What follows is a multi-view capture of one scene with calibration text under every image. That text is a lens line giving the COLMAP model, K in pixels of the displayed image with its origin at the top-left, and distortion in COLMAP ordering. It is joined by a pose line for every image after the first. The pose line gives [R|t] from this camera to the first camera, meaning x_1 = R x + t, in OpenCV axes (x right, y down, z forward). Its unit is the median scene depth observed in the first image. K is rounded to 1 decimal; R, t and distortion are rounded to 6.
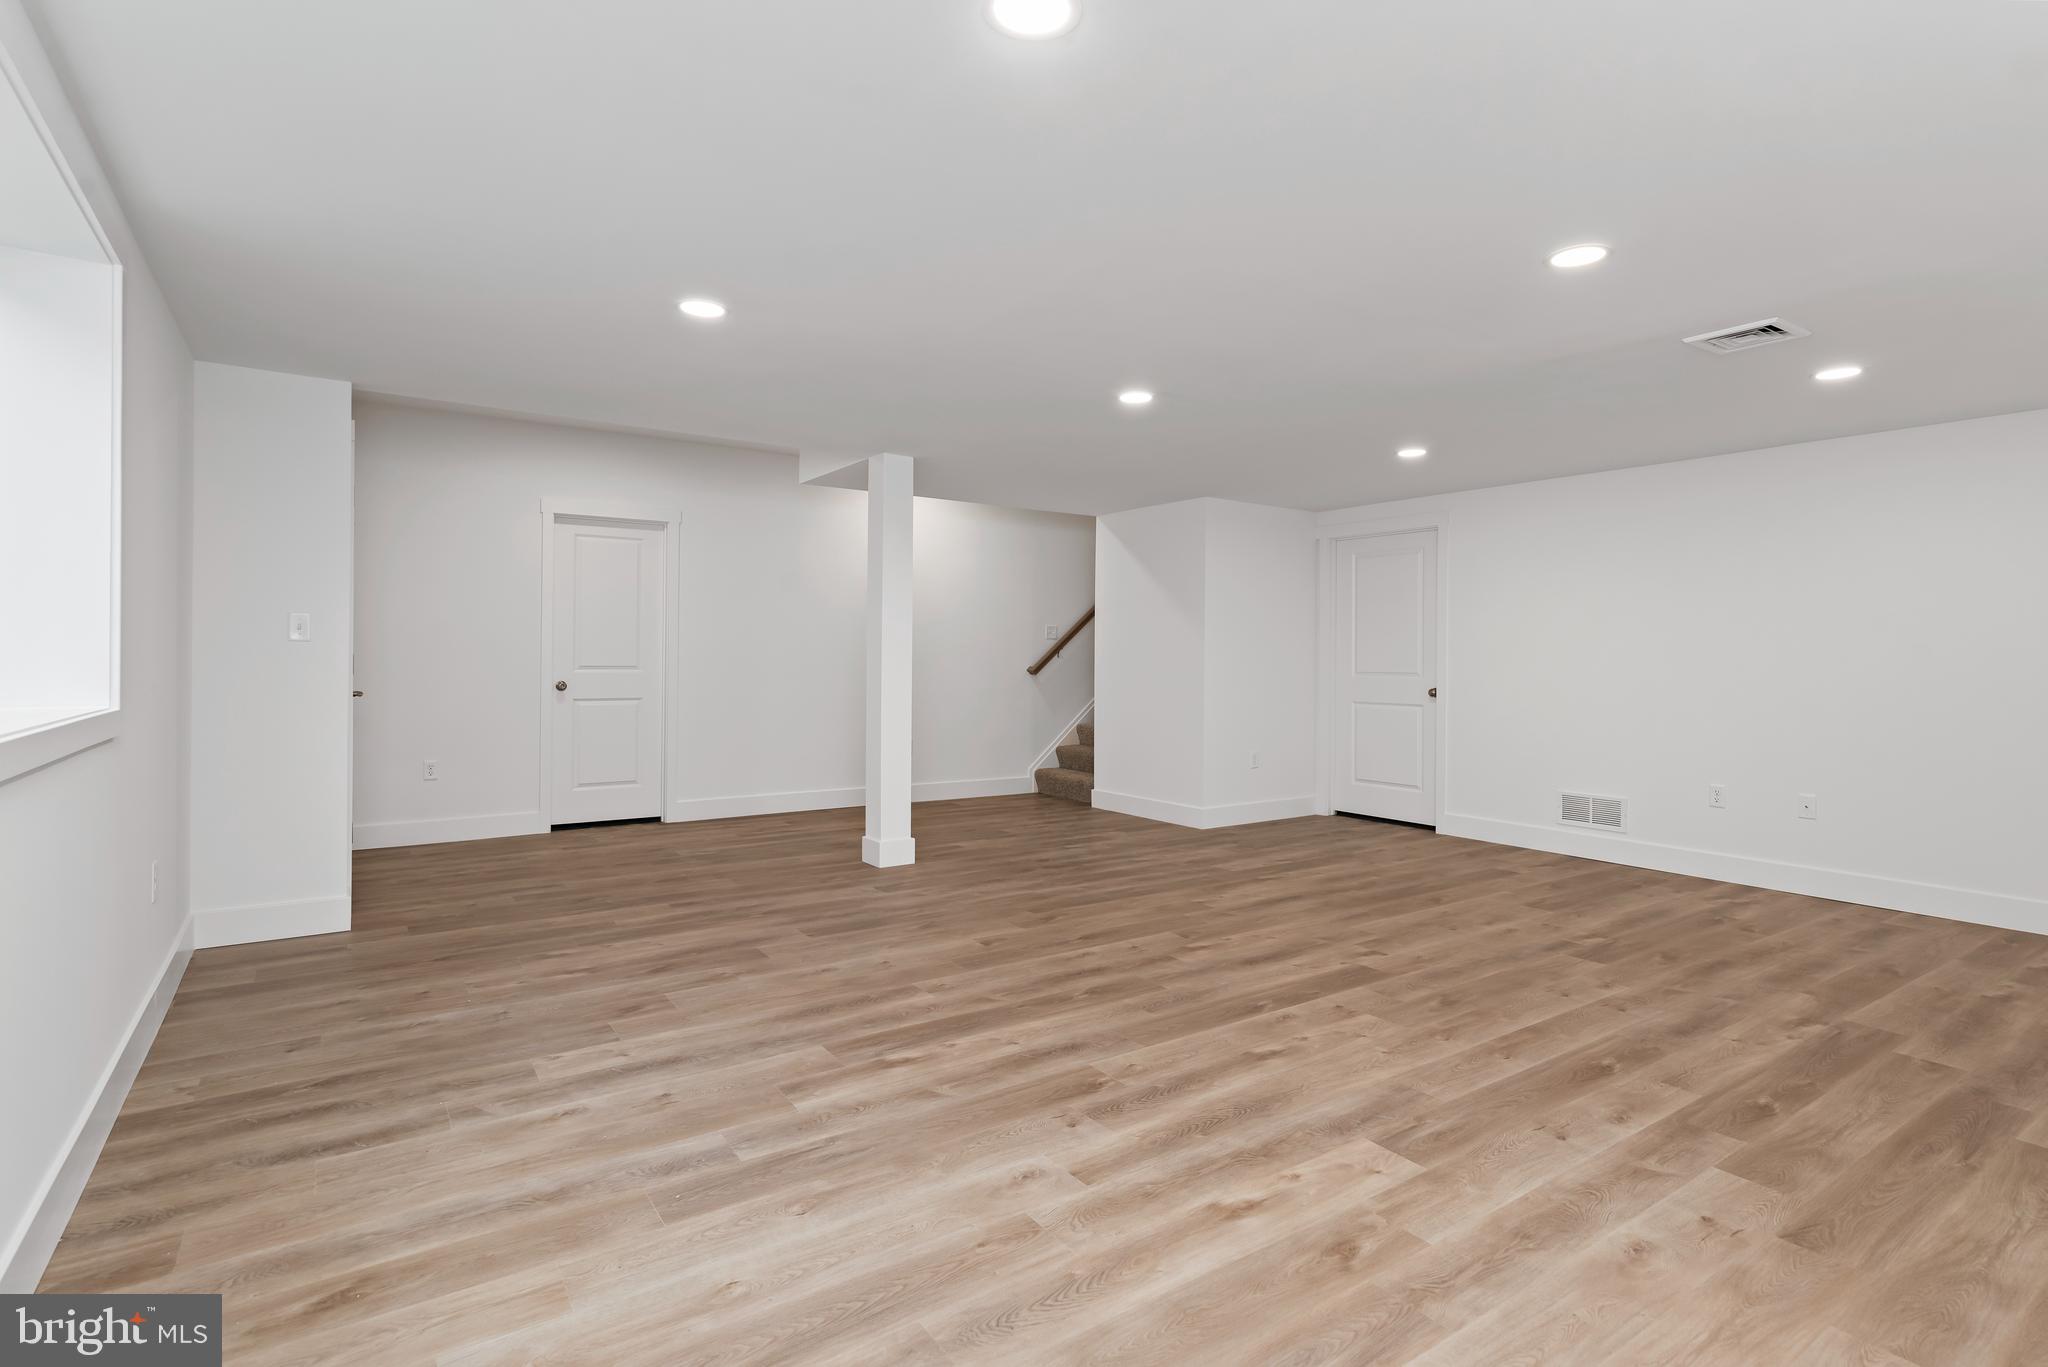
lens RADIAL K [[1011.0, 0, 1035.5], [0, 1011.0, 675.0], [0, 0, 1]] dist [0.000617, 0.001524]
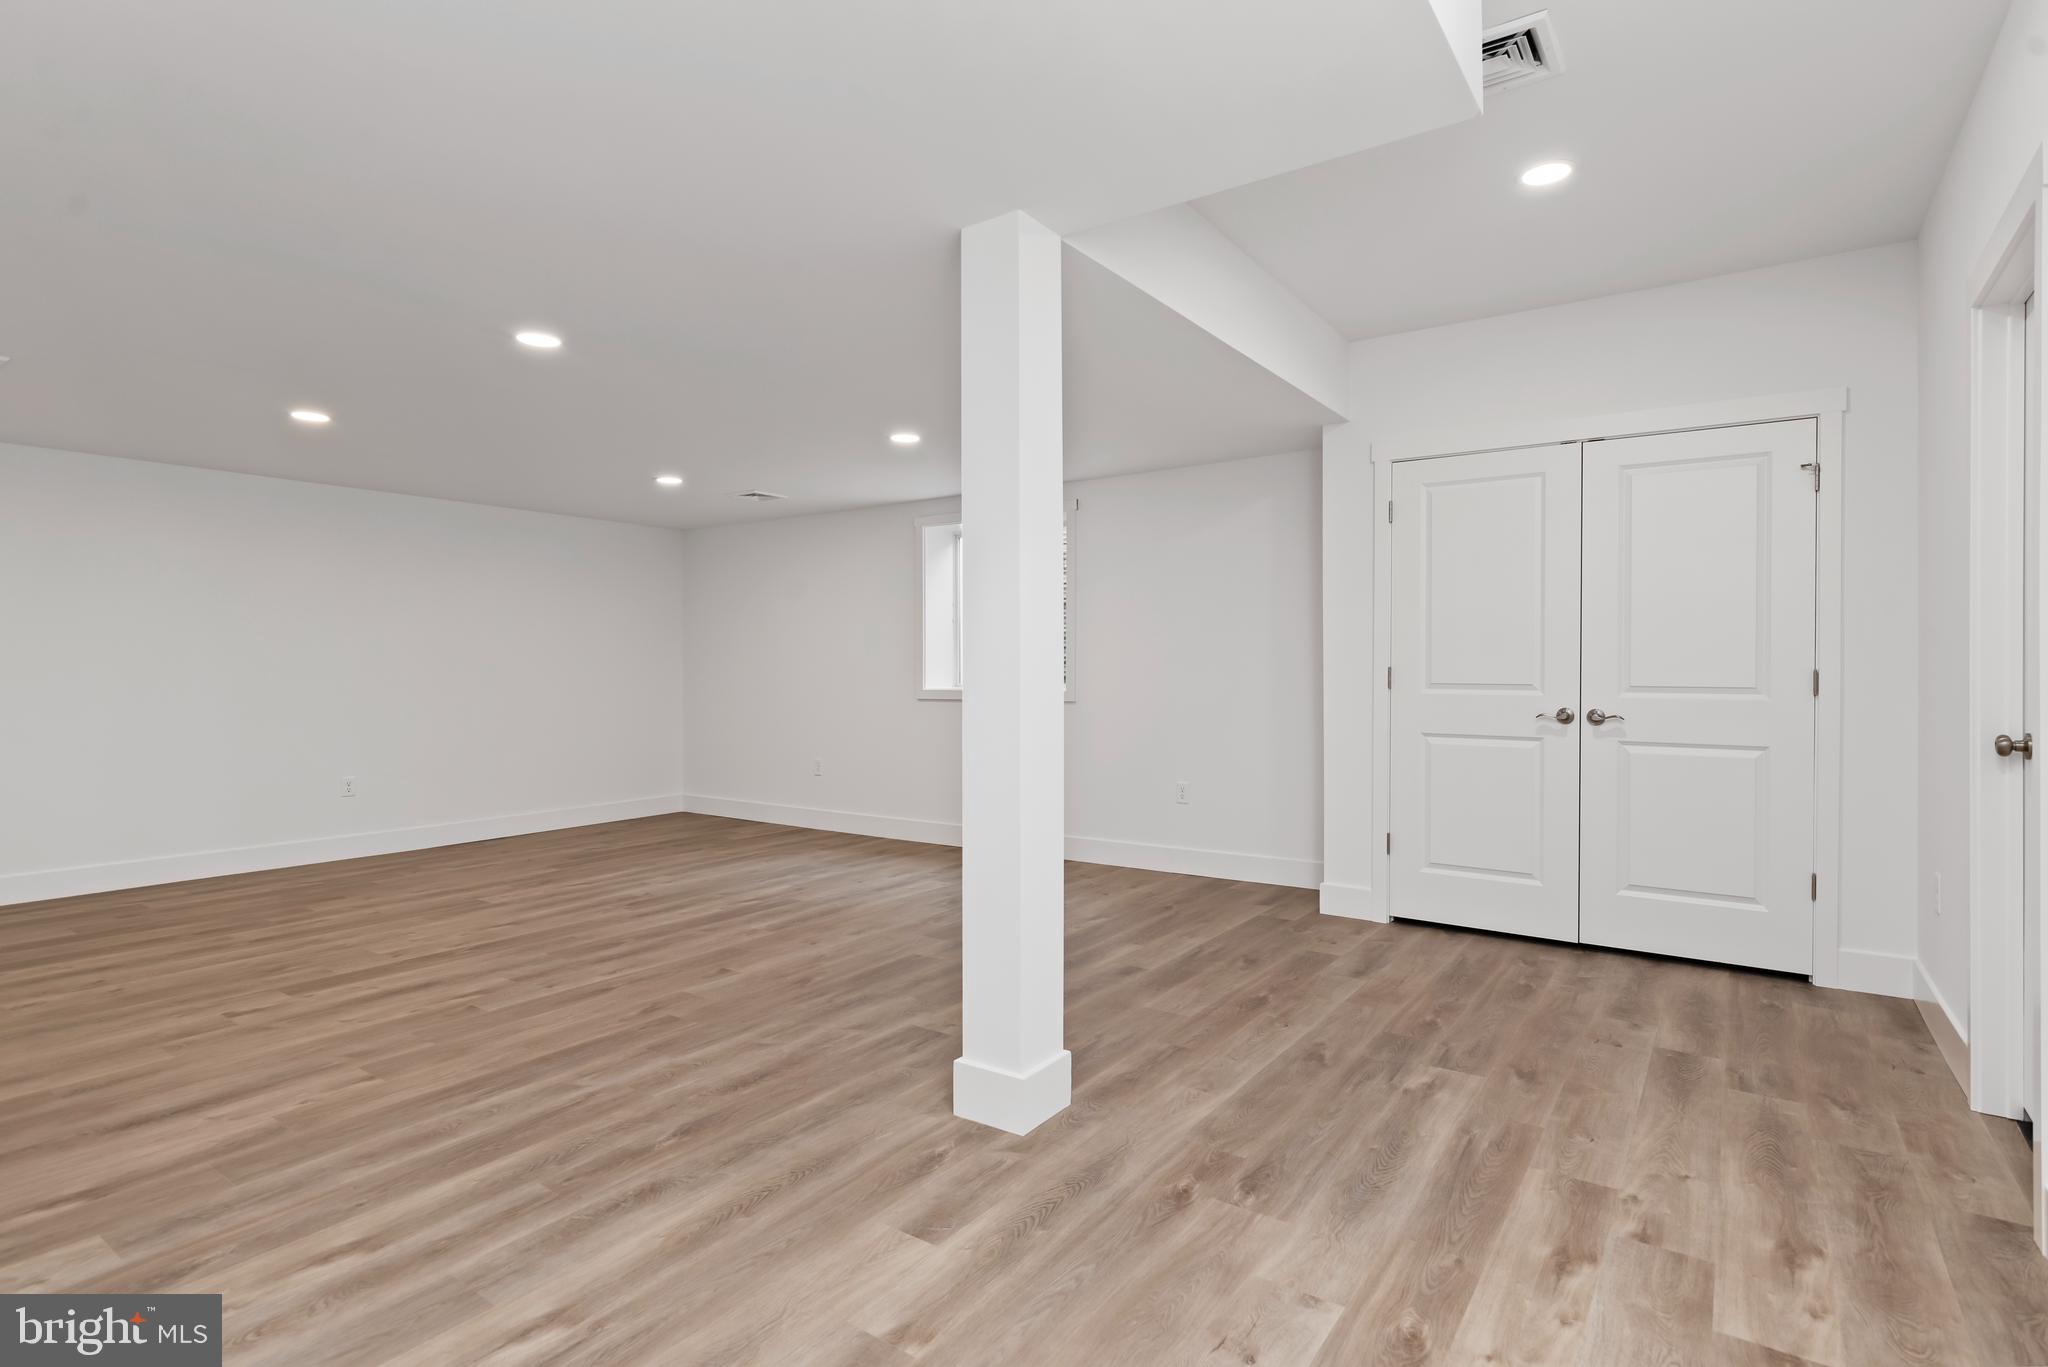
lens RADIAL K [[1011.0, 0, 1057.5], [0, 1011.0, 665.3], [0, 0, 1]] dist [0.000617, 0.001524]
pose [[-0.930874, -0.008381, -0.365244, 0.010595], [-0.011849, 0.999903, 0.007254, -0.037854], [0.365148, 0.011081, -0.930883, 2.534390]]
